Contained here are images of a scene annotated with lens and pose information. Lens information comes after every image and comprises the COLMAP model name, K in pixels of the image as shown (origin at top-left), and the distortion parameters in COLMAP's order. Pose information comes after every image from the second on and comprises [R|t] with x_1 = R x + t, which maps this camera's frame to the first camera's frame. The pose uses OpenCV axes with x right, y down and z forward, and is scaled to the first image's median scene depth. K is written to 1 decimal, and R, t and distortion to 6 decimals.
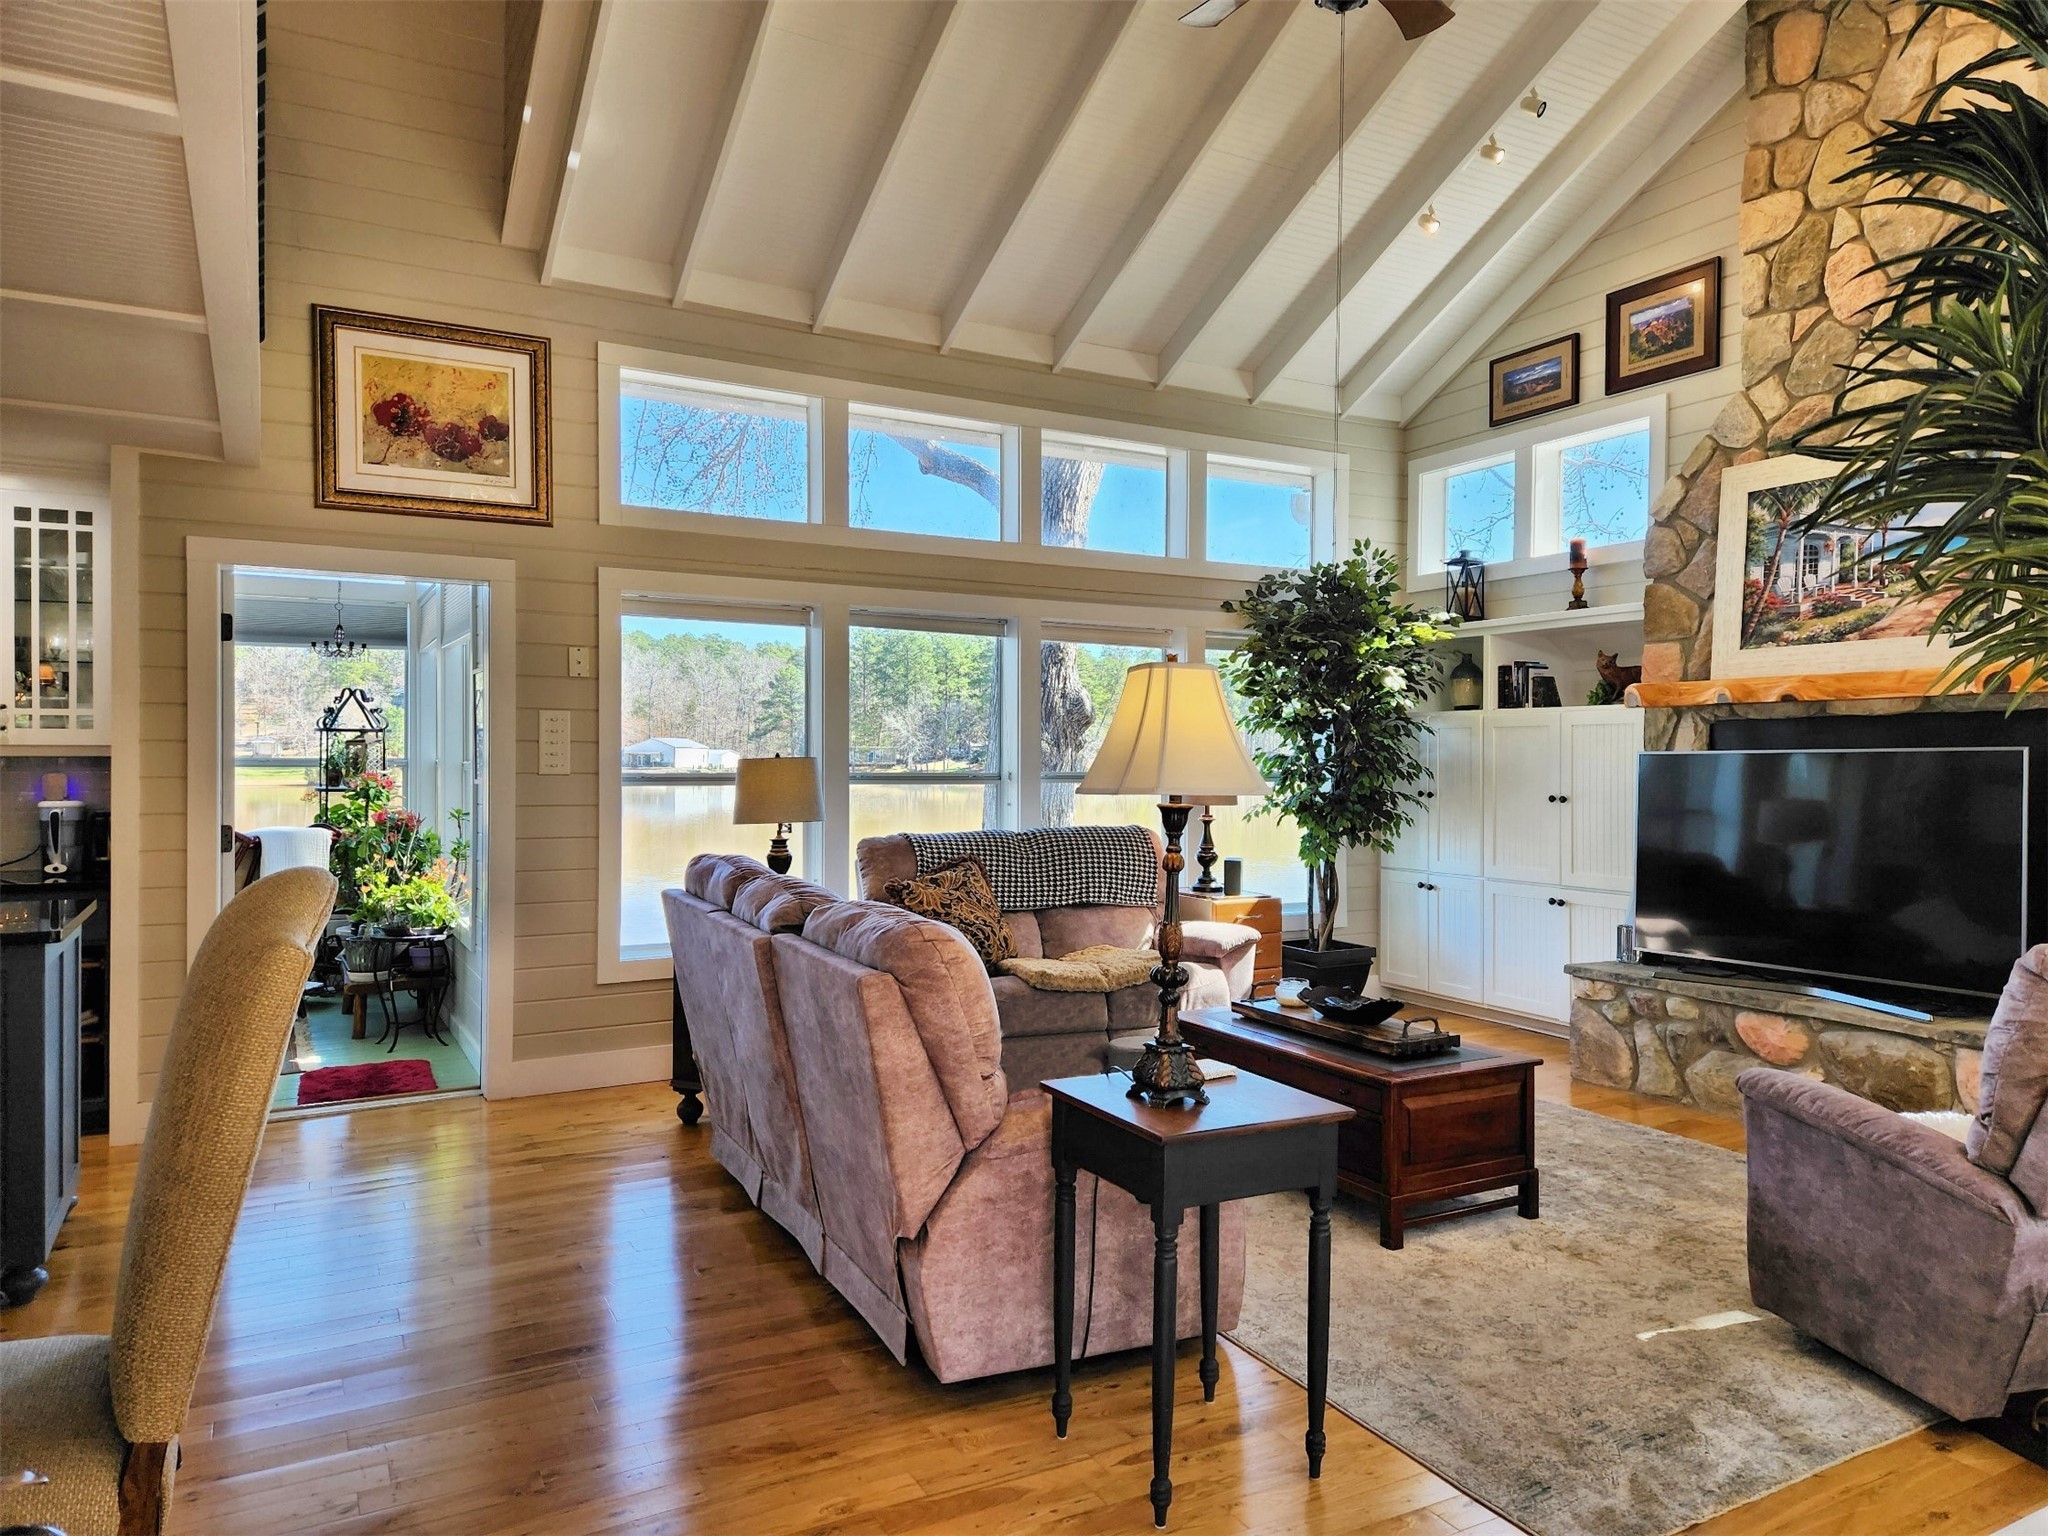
lens RADIAL K [[1361.5, 0, 1064.0], [0, 1361.5, 762.2], [0, 0, 1]] dist [0.080037, -0.067369]
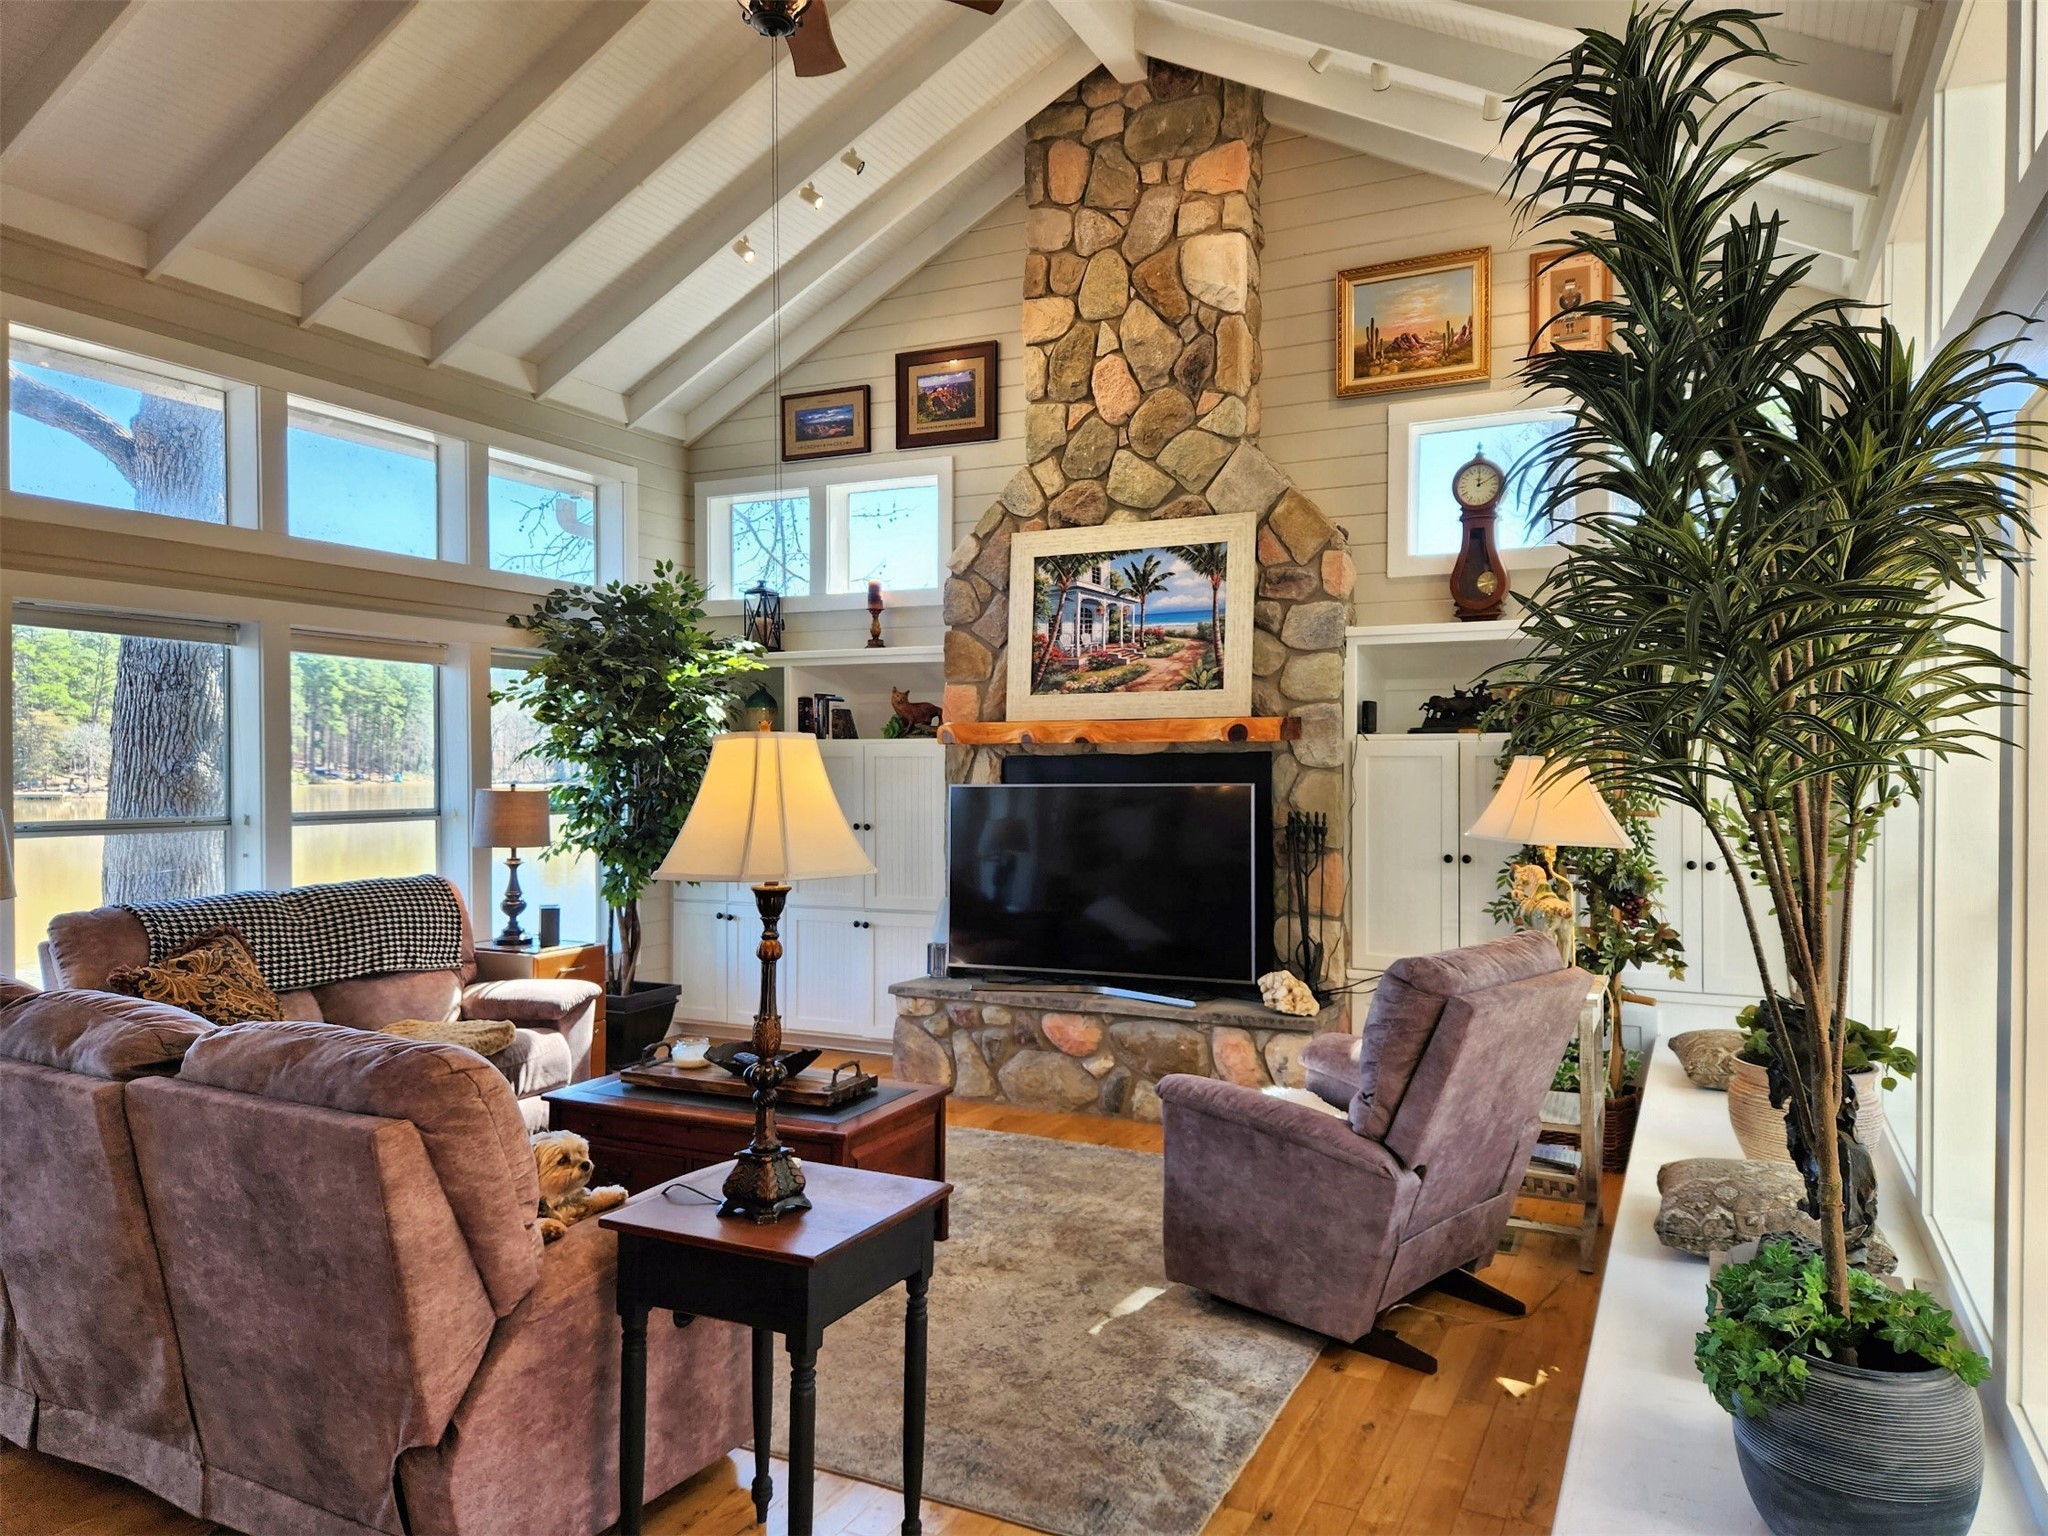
lens RADIAL K [[1361.5, 0, 1056.3], [0, 1361.5, 779.9], [0, 0, 1]] dist [0.080037, -0.067369]
pose [[0.821998, -0.010463, 0.569395, -0.133671], [0.005245, 0.999928, 0.010802, -0.023354], [-0.569466, -0.005893, 0.821993, 0.065432]]
